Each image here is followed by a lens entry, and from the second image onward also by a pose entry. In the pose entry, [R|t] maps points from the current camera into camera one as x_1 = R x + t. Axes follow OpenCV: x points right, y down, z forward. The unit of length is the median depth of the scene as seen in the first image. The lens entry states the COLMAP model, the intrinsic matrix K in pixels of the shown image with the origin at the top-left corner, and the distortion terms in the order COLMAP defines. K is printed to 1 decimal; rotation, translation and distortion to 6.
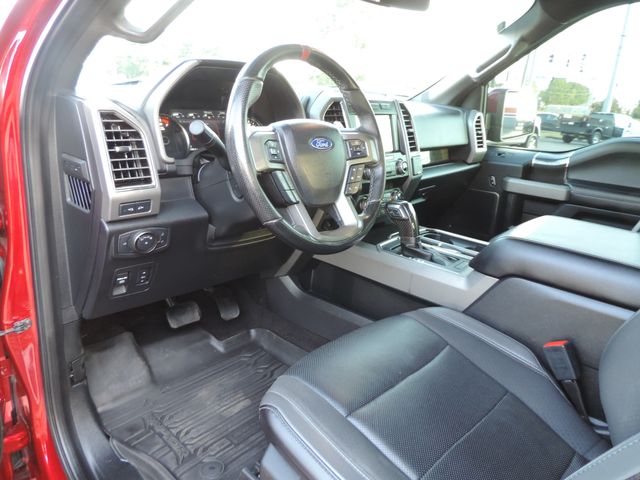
lens RADIAL K [[451.5, 0, 320.0], [0, 451.5, 240.0], [0, 0, 1]] dist [-0.032659, 0.007015]
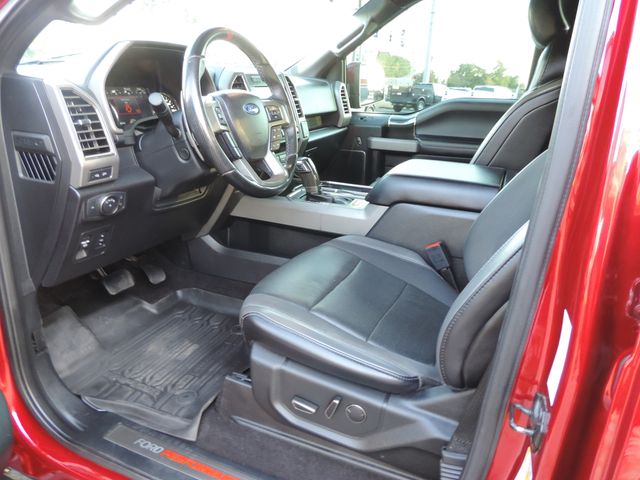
lens RADIAL K [[451.5, 0, 320.0], [0, 451.5, 240.0], [0, 0, 1]] dist [-0.032659, 0.007015]
pose [[0.944137, -0.135607, 0.300359, -0.189044], [0.121845, 0.990472, 0.064178, 0.067700], [-0.306200, -0.023995, 0.951665, -0.191918]]
